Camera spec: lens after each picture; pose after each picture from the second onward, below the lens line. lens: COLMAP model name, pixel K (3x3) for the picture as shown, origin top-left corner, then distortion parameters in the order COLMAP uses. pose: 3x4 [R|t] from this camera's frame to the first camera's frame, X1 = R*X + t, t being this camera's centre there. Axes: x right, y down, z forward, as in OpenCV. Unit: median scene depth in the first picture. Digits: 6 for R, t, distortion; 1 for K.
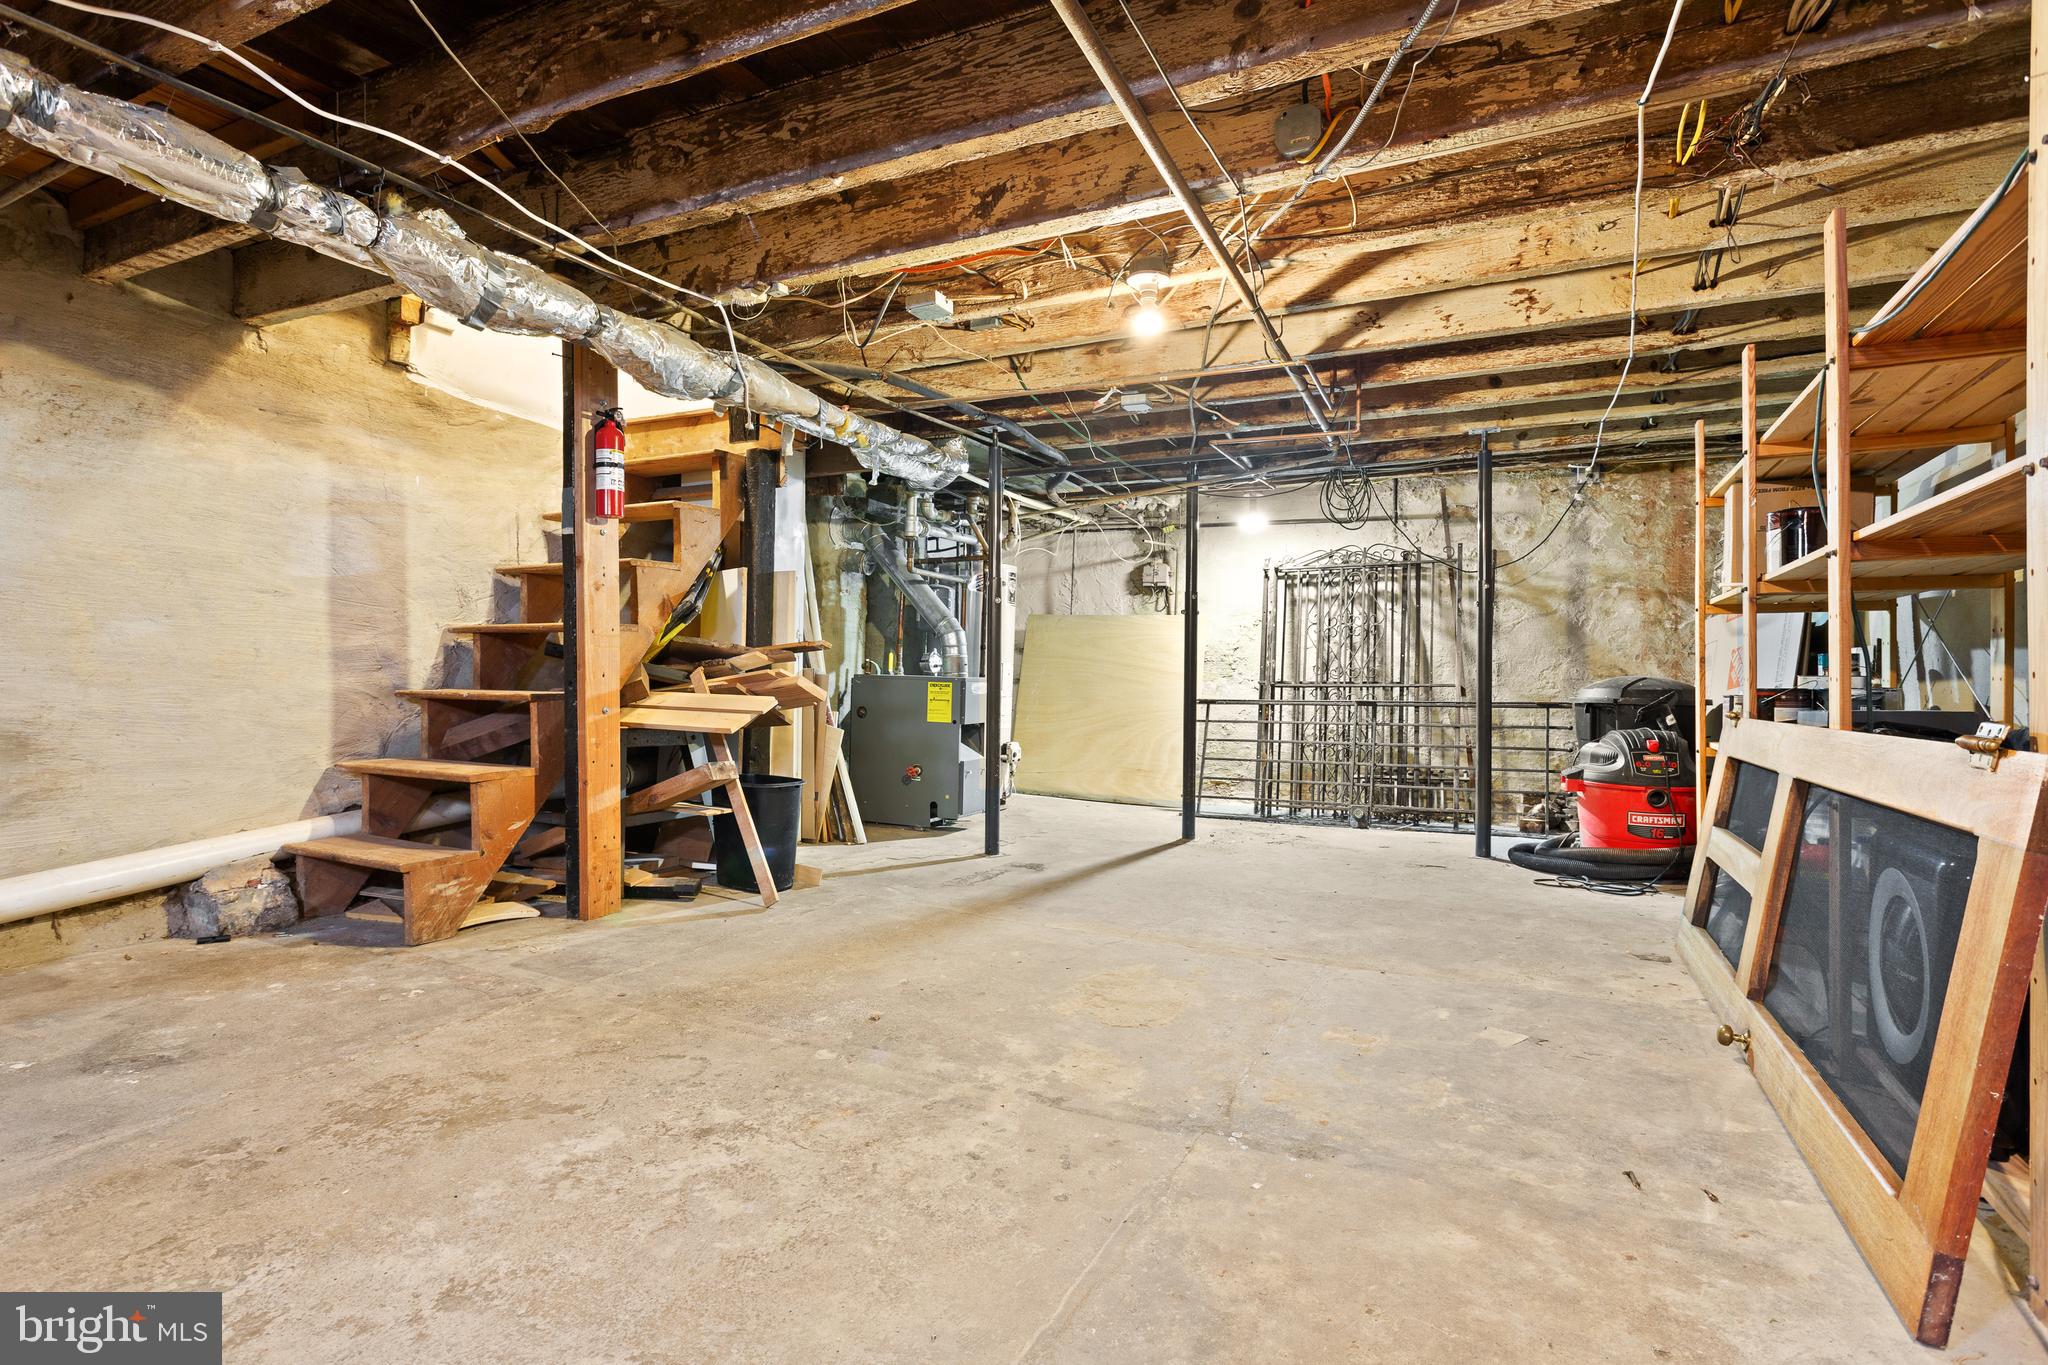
lens RADIAL K [[1071.6, 0, 1049.0], [0, 1071.6, 673.0], [0, 0, 1]] dist [-0.017504, 0.001982]
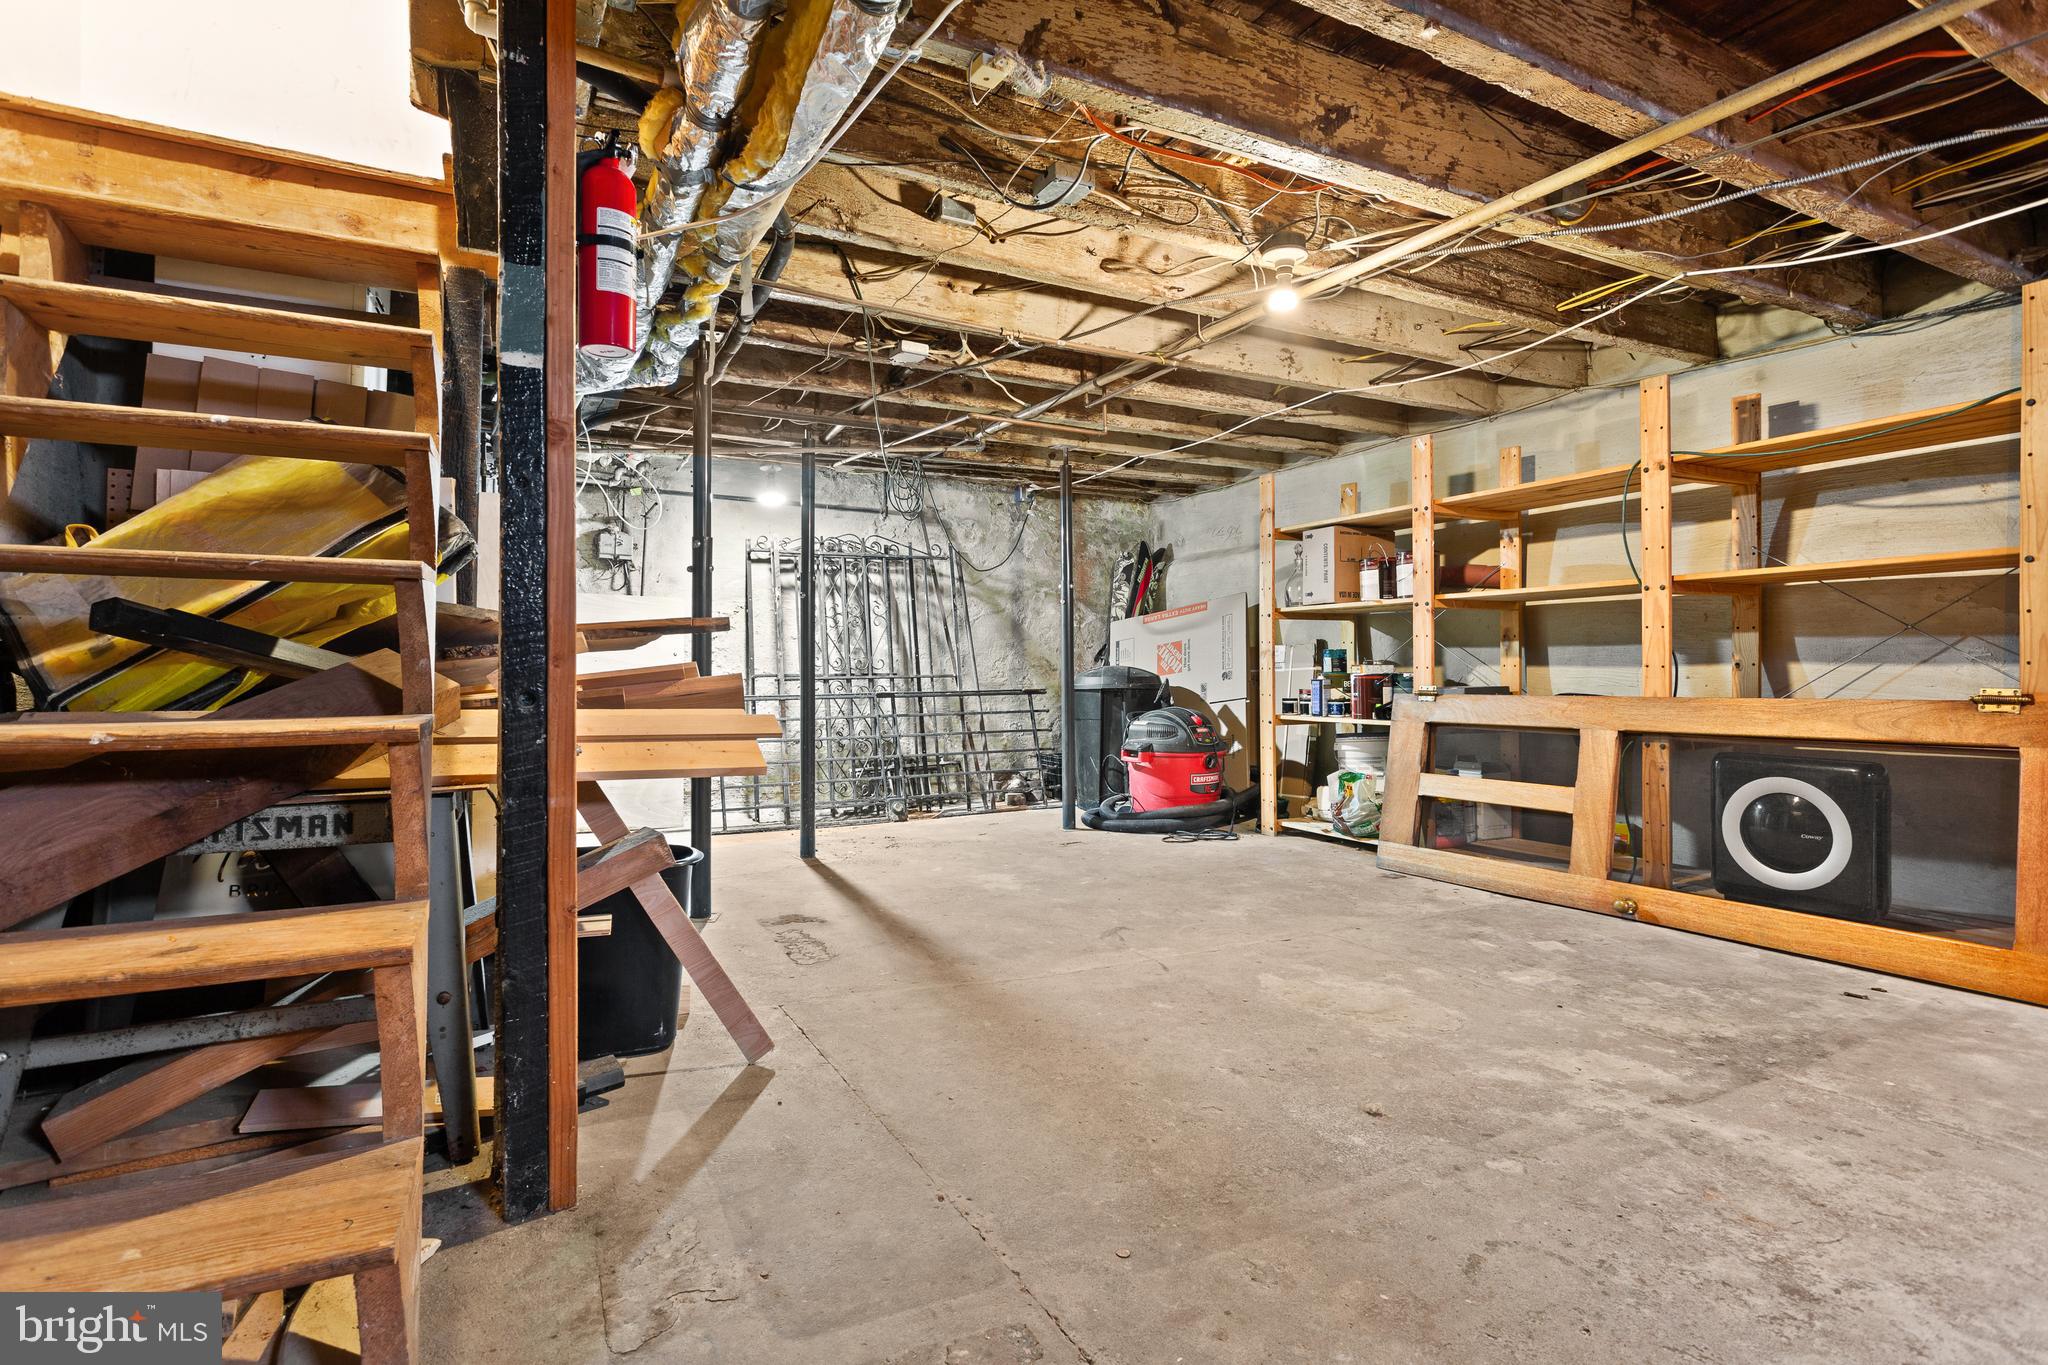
lens RADIAL K [[1012.7, 0, 1070.6], [0, 1012.7, 644.7], [0, 0, 1]] dist [-0.000153, 0.001112]
pose [[0.571233, 0.009964, 0.820728, -0.901242], [0.005090, 0.999864, -0.015681, -0.006557], [-0.820772, 0.013135, 0.571104, 0.762211]]
